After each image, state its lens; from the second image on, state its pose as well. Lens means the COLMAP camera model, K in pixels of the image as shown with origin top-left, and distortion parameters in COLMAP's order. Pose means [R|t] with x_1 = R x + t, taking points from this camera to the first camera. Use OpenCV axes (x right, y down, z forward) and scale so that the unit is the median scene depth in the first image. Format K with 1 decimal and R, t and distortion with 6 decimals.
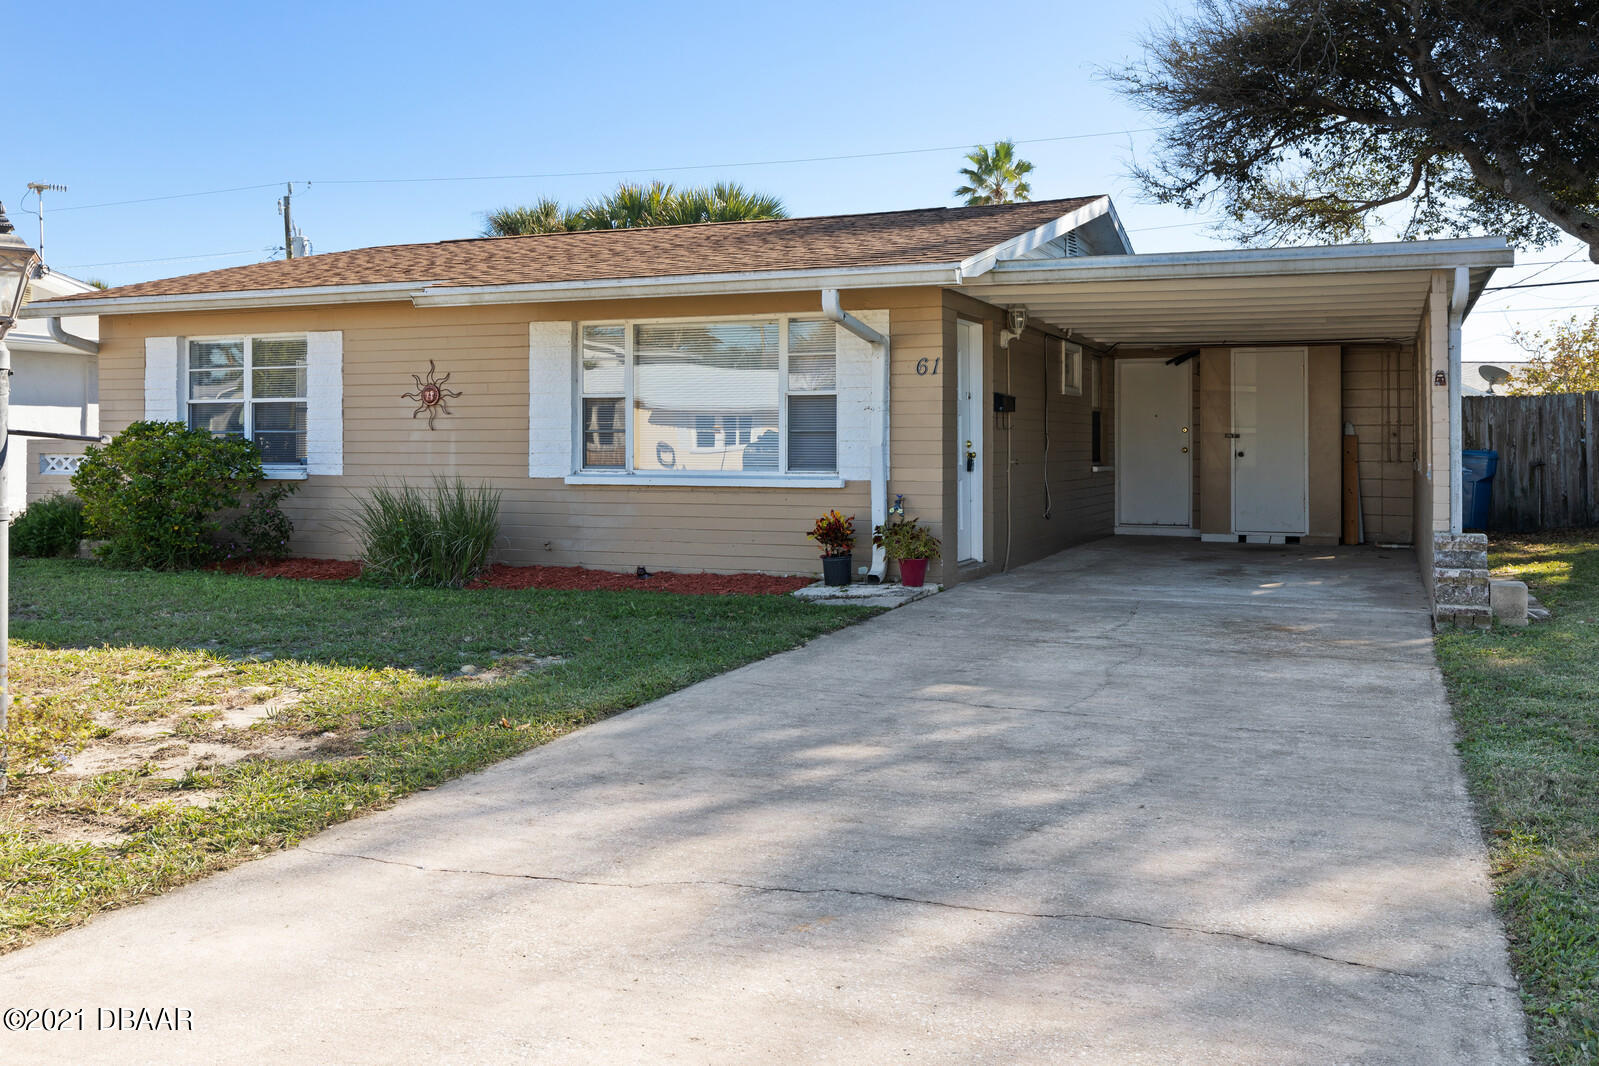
lens RADIAL K [[1322.1, 0, 799.2], [0, 1322.1, 517.2], [0, 0, 1]] dist [0.007060, 0.006057]
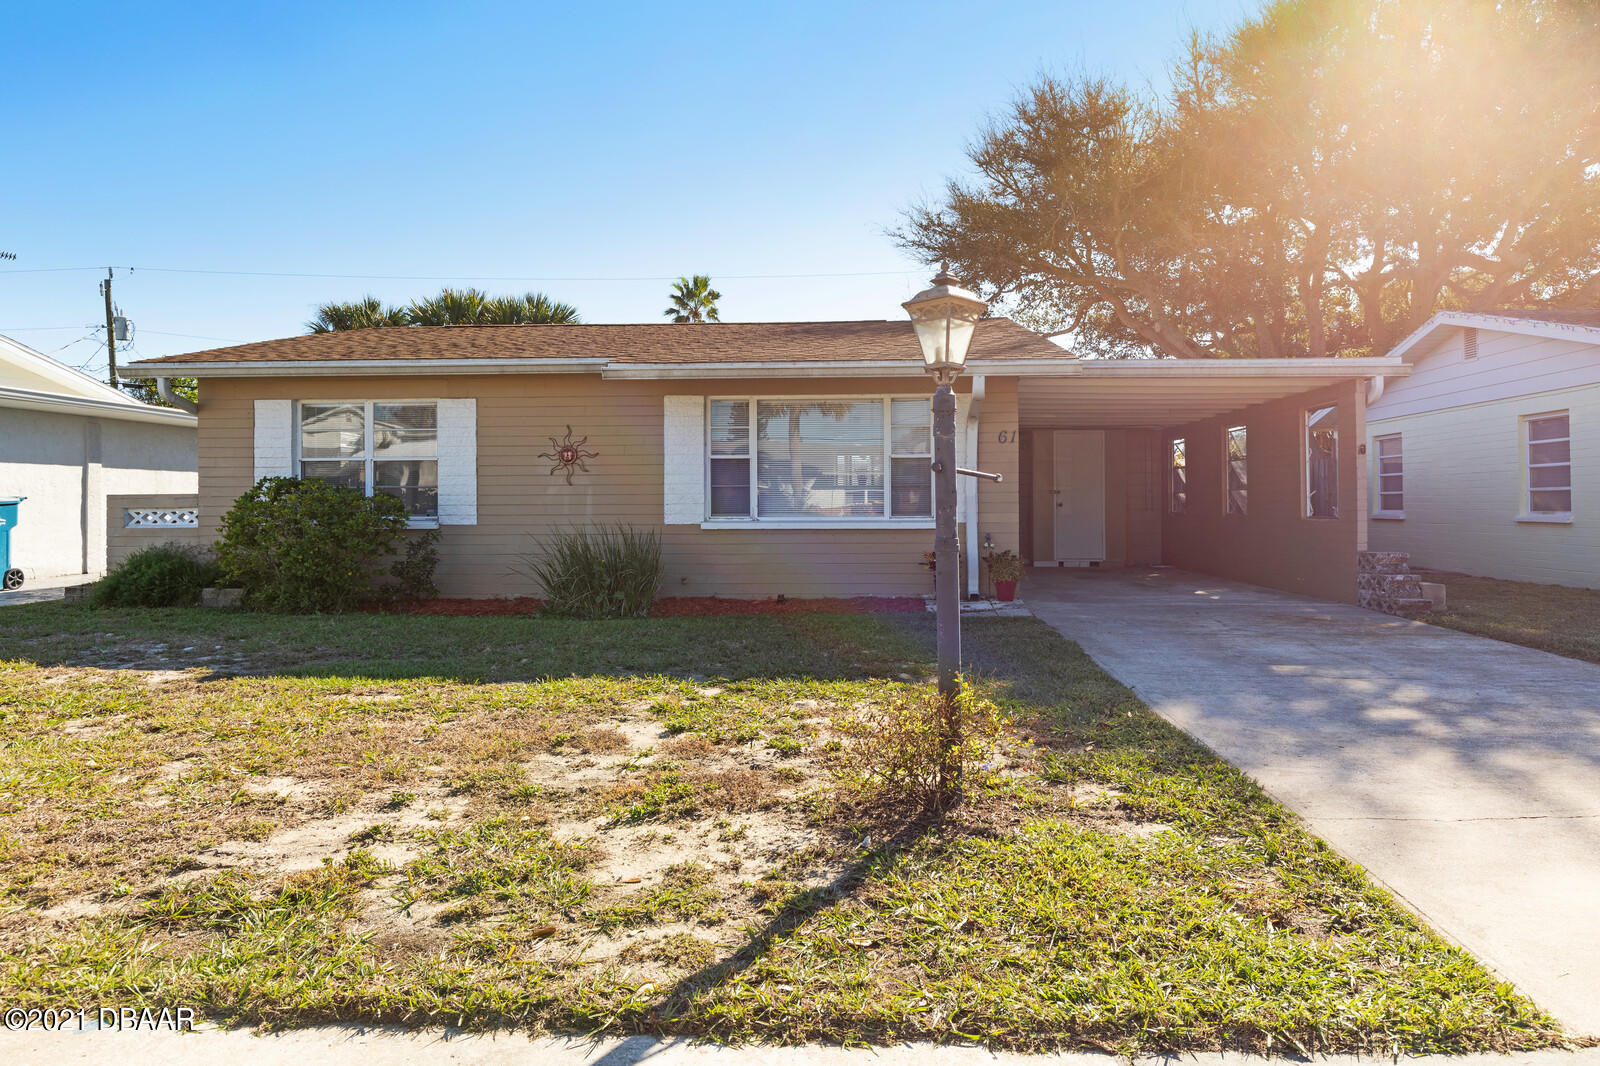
lens RADIAL K [[997.0, 0, 800.6], [0, 997.0, 549.8], [0, 0, 1]] dist [0.014256, -0.003230]
pose [[0.947857, -0.019116, 0.318123, -0.351029], [0.022333, 0.999730, -0.006470, 0.001839], [-0.317913, 0.013238, 0.948027, 0.091924]]
